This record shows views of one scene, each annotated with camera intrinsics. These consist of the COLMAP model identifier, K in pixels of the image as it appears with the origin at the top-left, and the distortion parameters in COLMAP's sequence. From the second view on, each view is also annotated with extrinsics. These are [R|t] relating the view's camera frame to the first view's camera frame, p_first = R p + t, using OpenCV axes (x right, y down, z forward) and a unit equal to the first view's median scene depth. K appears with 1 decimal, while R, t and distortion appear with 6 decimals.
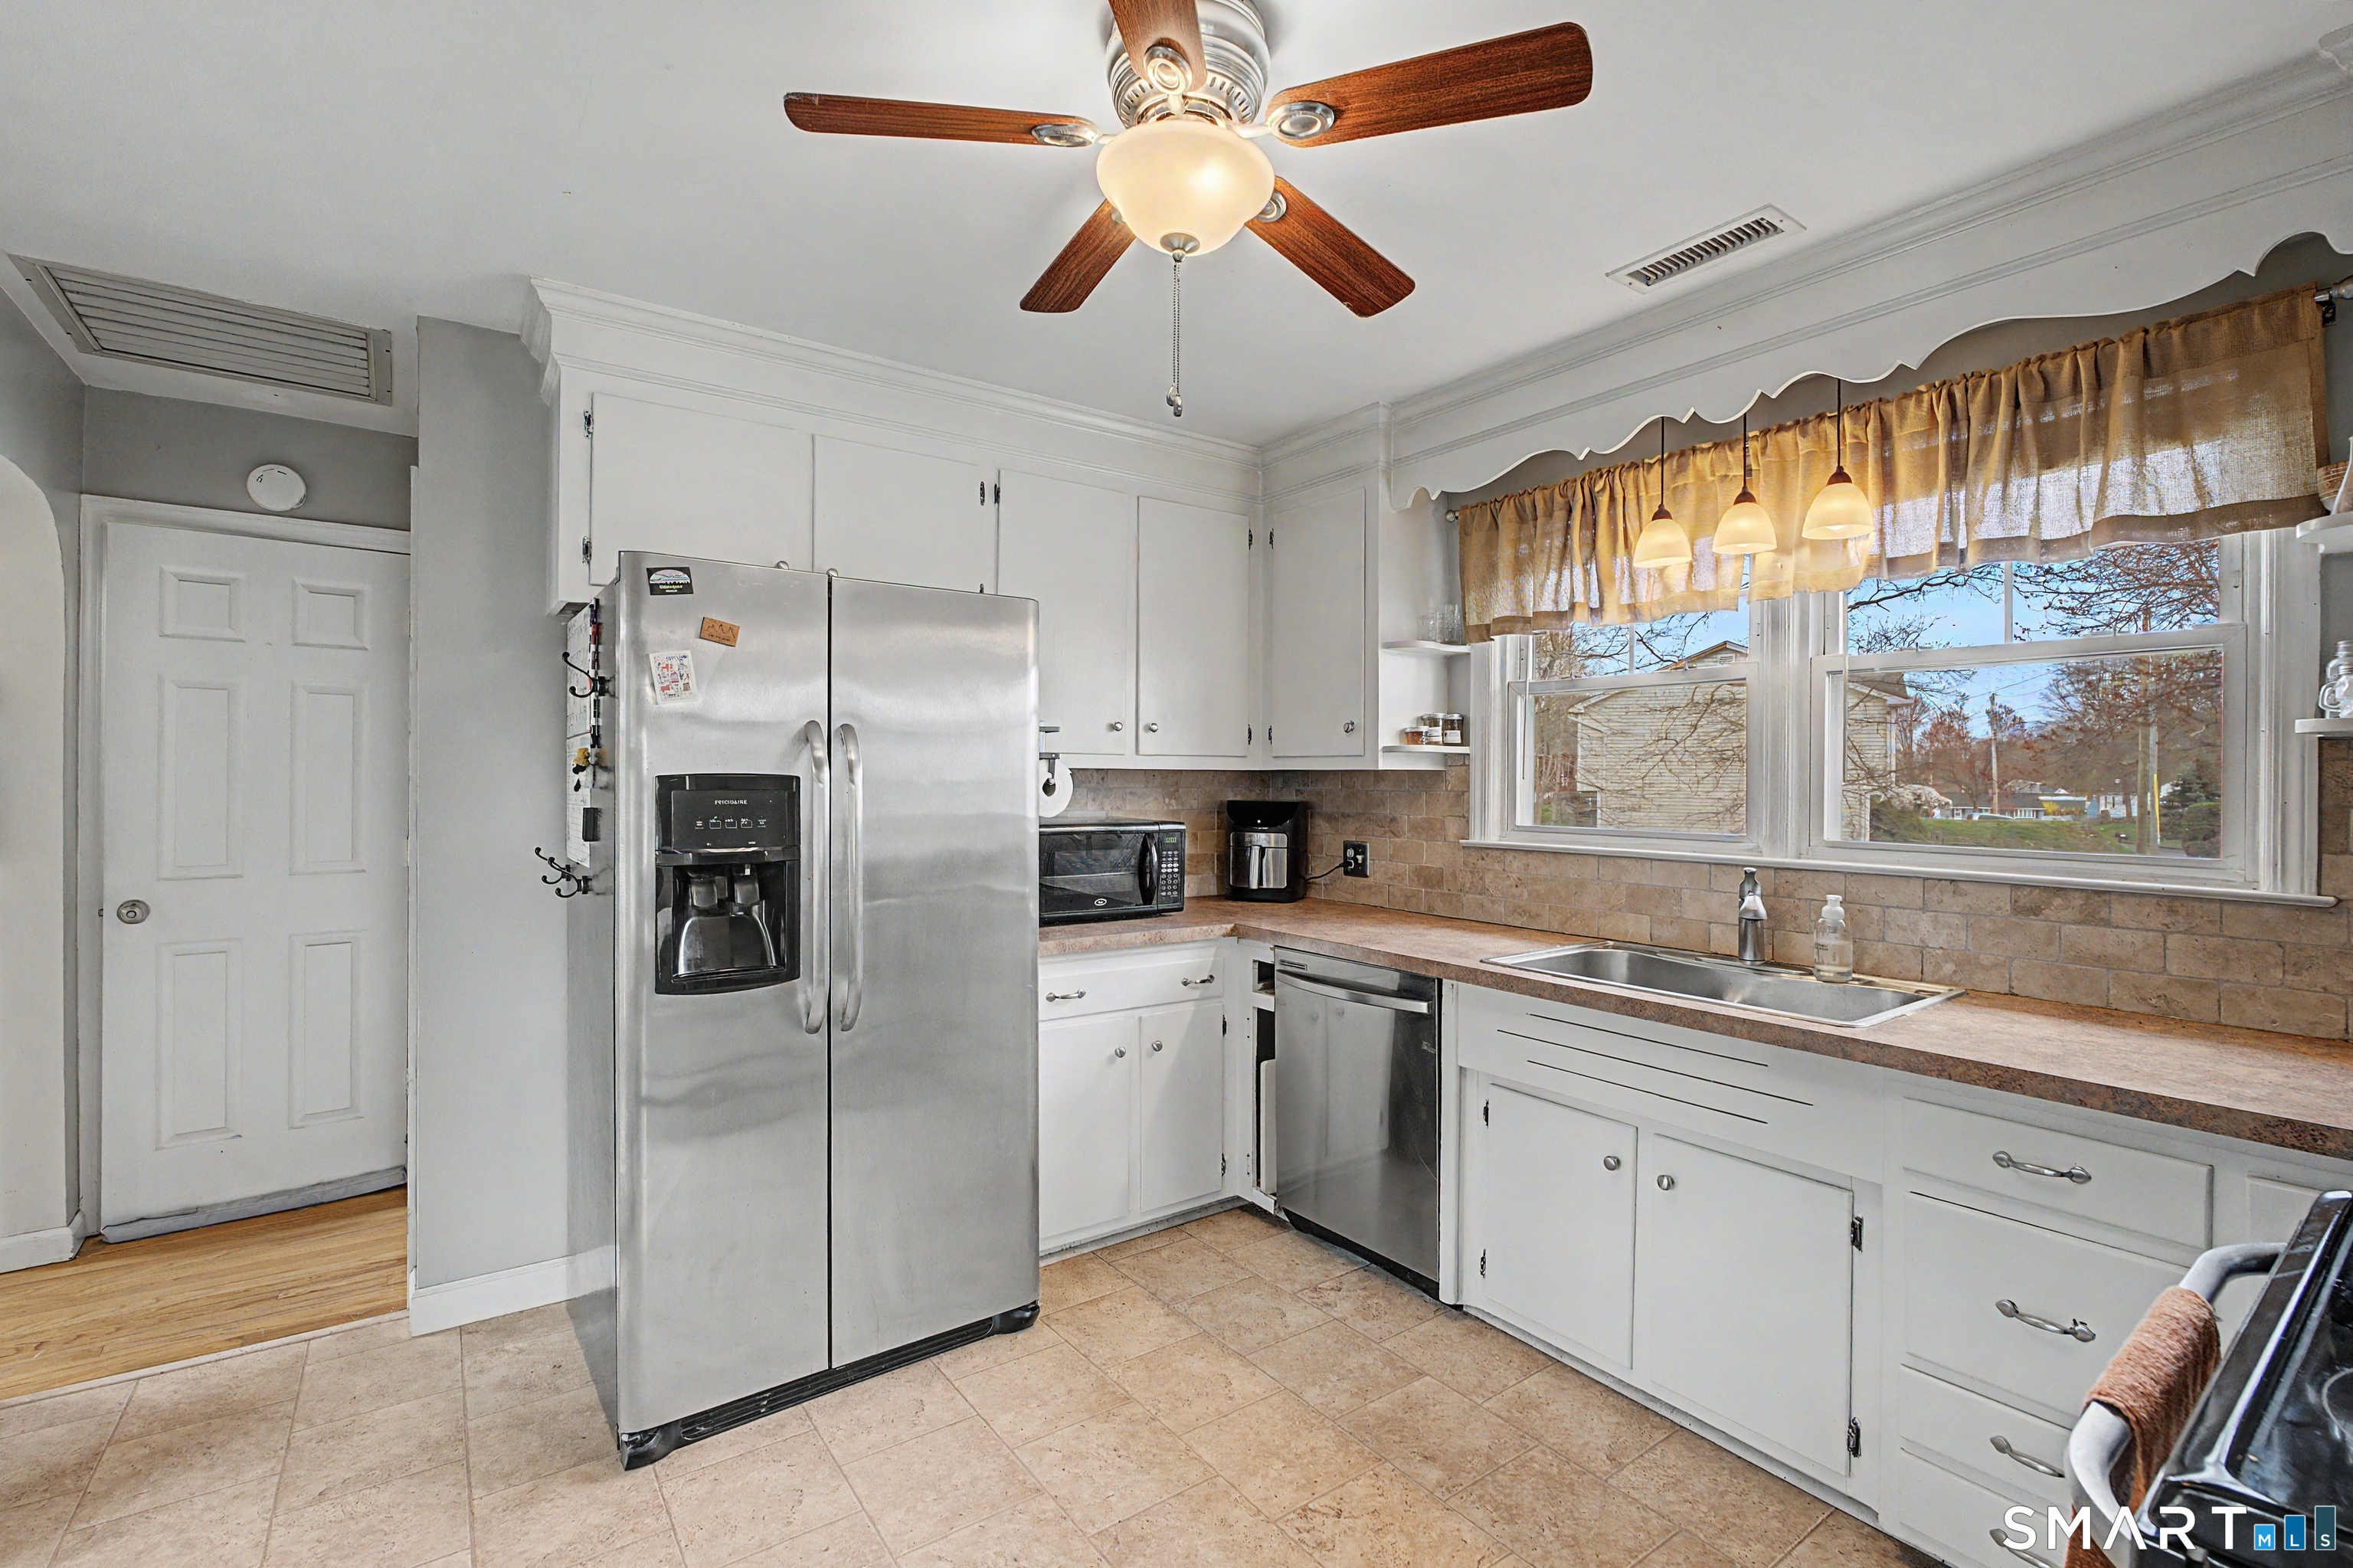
lens RADIAL K [[1045.8, 0, 1185.2], [0, 1045.8, 775.0], [0, 0, 1]] dist [-0.015493, 0.003914]
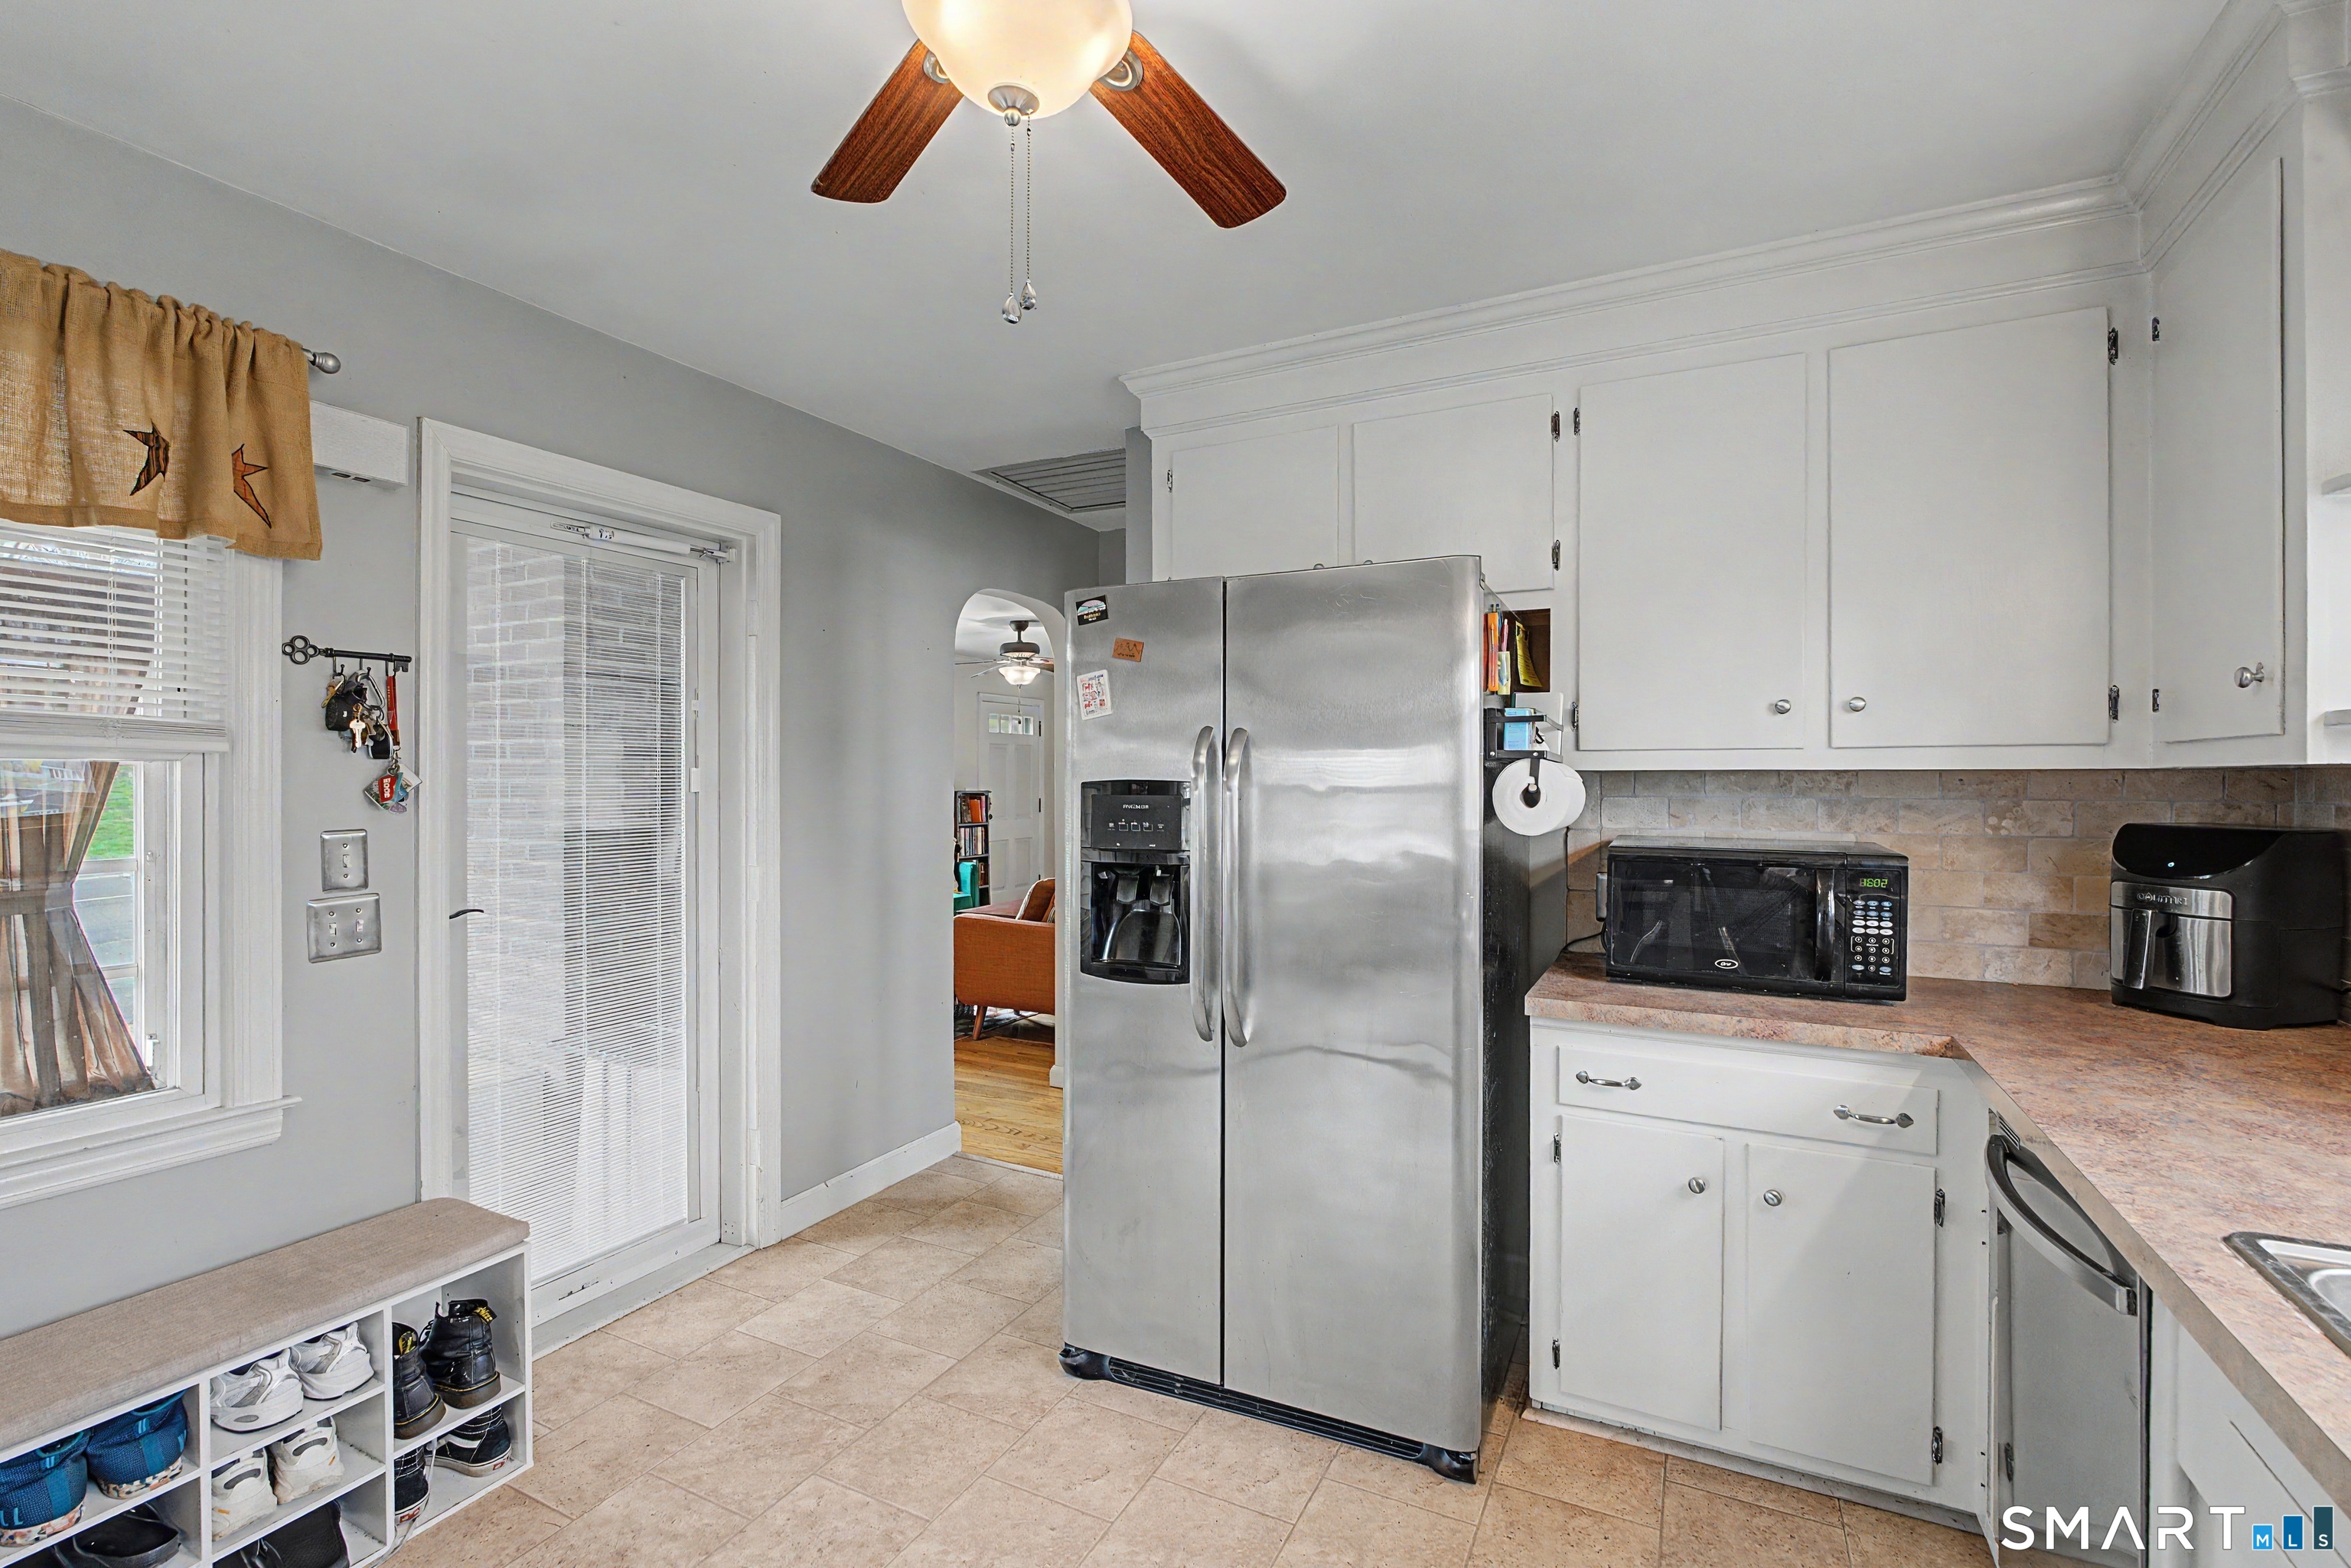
lens RADIAL K [[1044.9, 0, 1189.4], [0, 1044.9, 780.4], [0, 0, 1]] dist [-0.015493, 0.003914]
pose [[0.458440, -0.004467, -0.888714, 0.449097], [0.003191, 0.999989, -0.003380, 0.002470], [0.888720, -0.001287, 0.458449, 0.454195]]
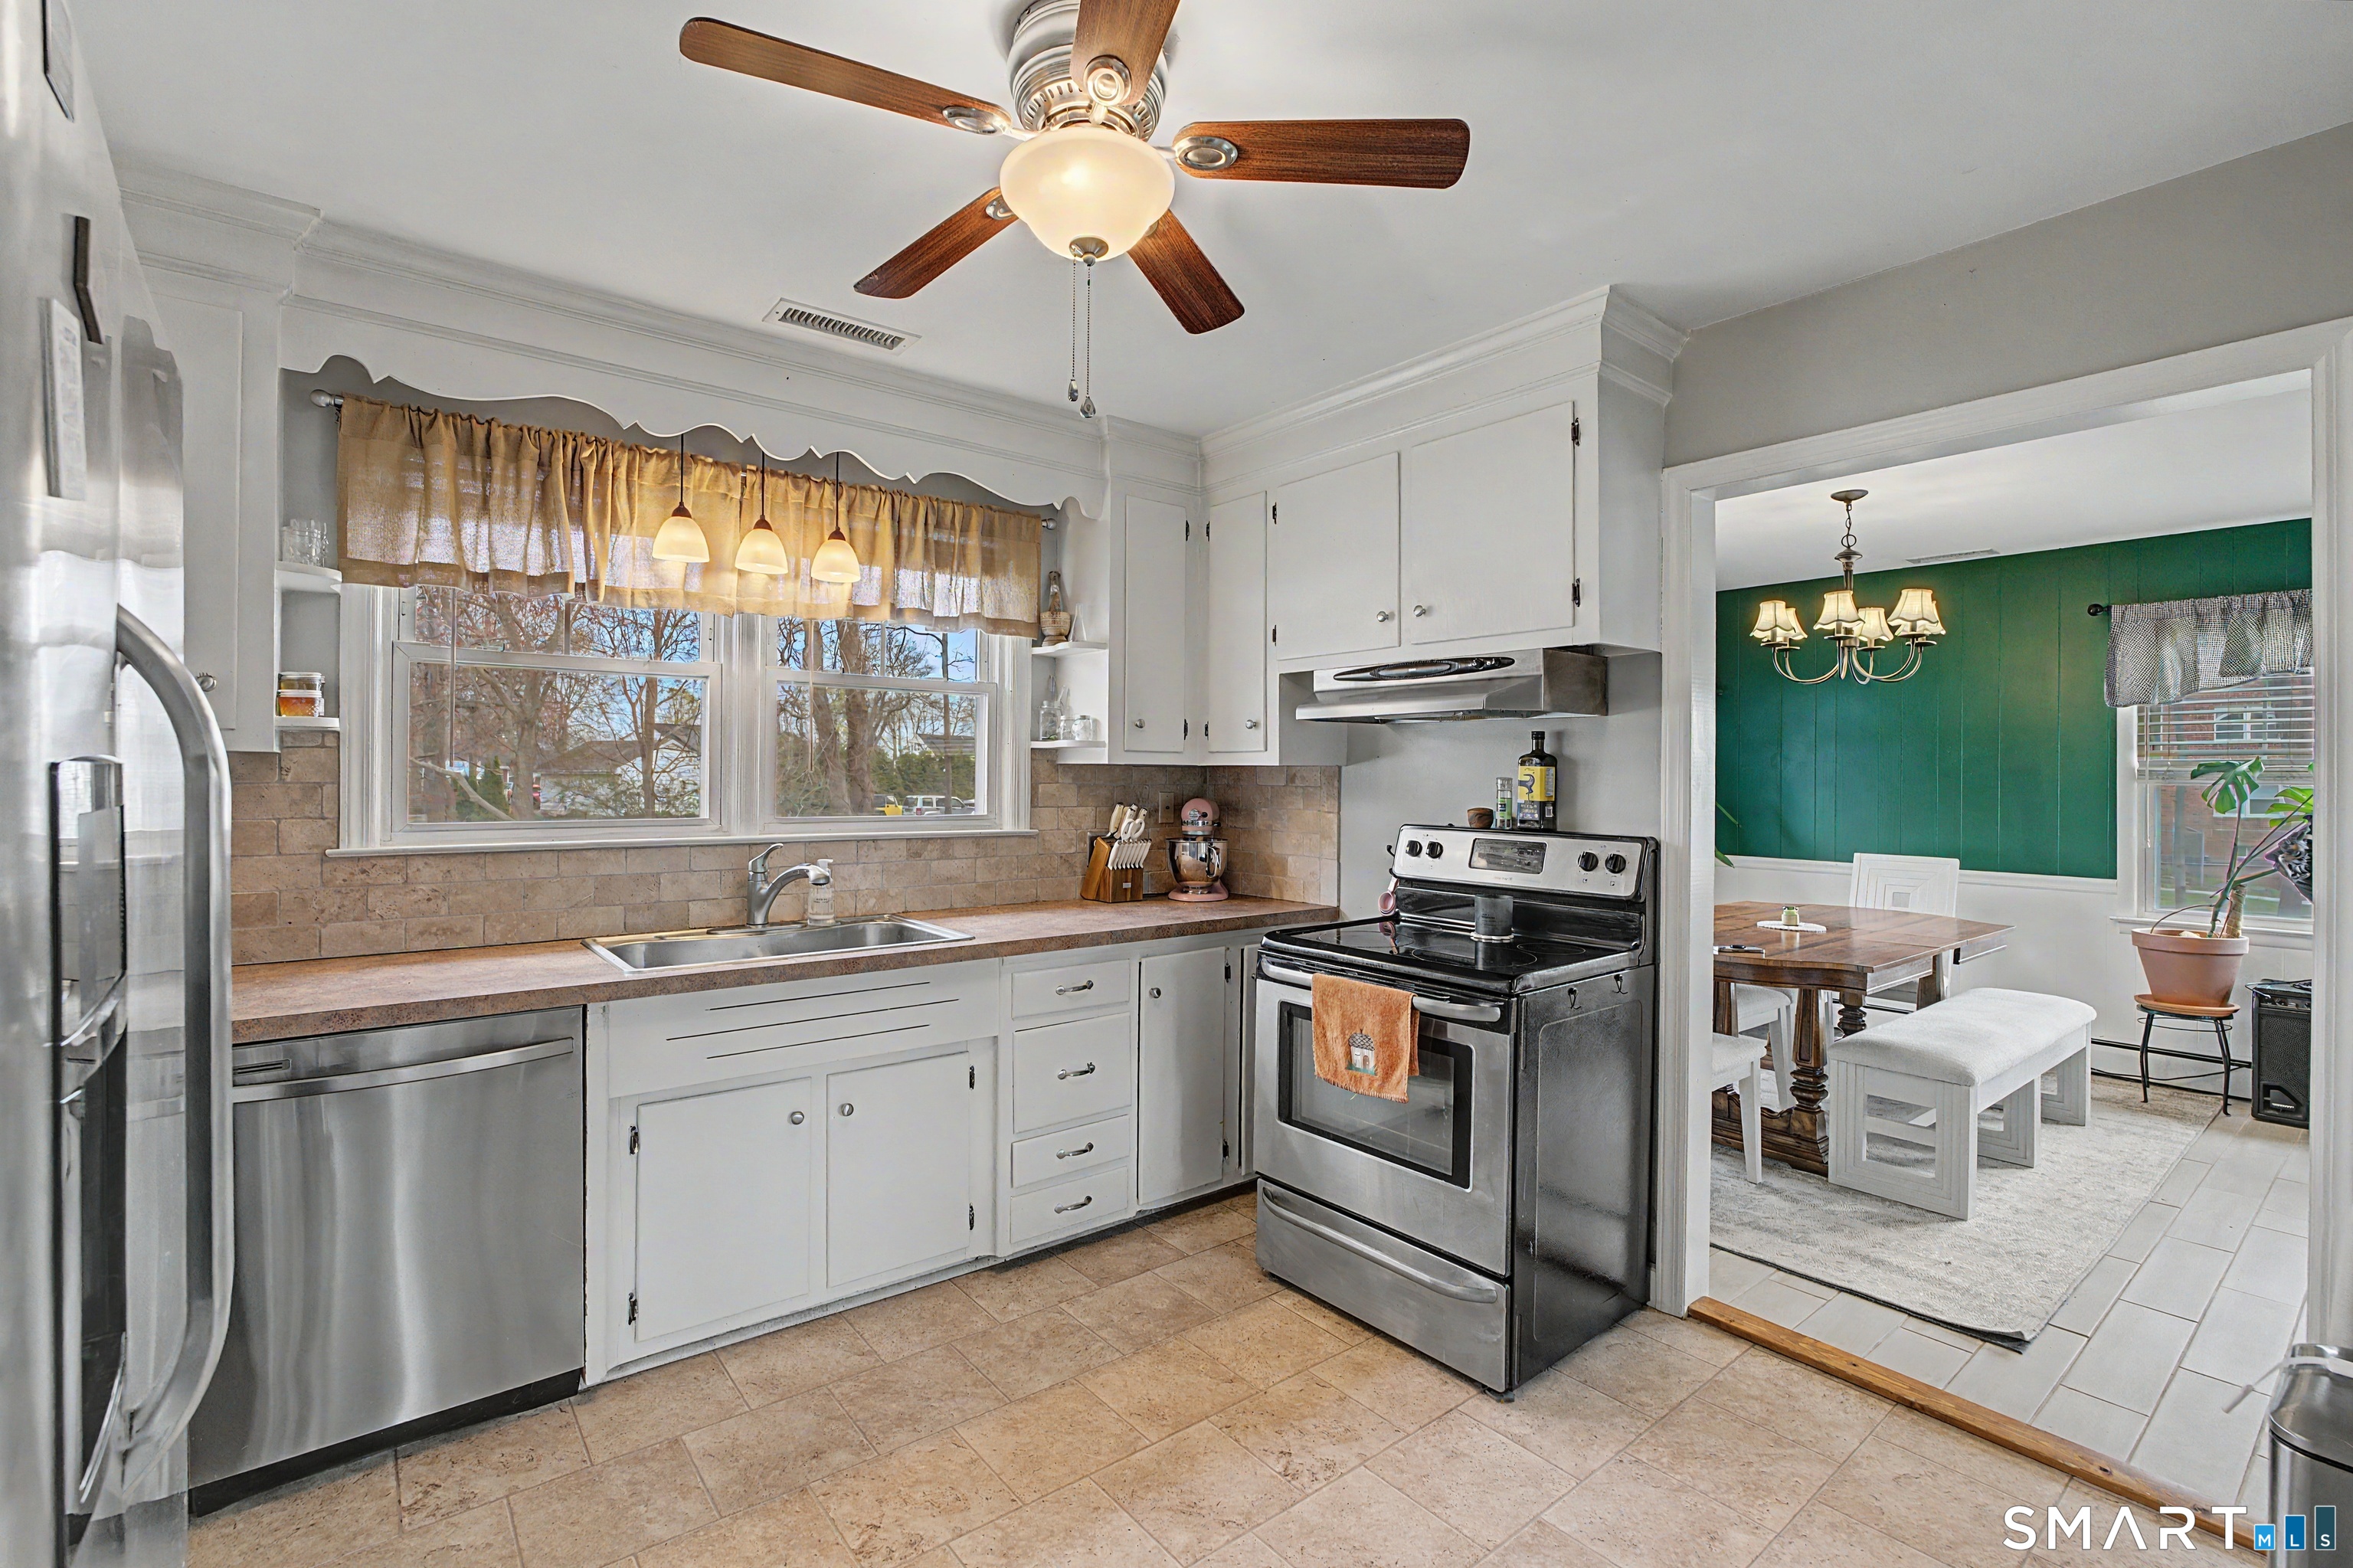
lens RADIAL K [[1045.8, 0, 1175.5], [0, 1045.8, 773.1], [0, 0, 1]] dist [-0.015493, 0.003914]
pose [[-0.043436, -0.004691, 0.999045, -0.615734], [-0.010800, 0.999933, 0.004225, -0.000323], [-0.998998, -0.010606, -0.043483, 0.569089]]
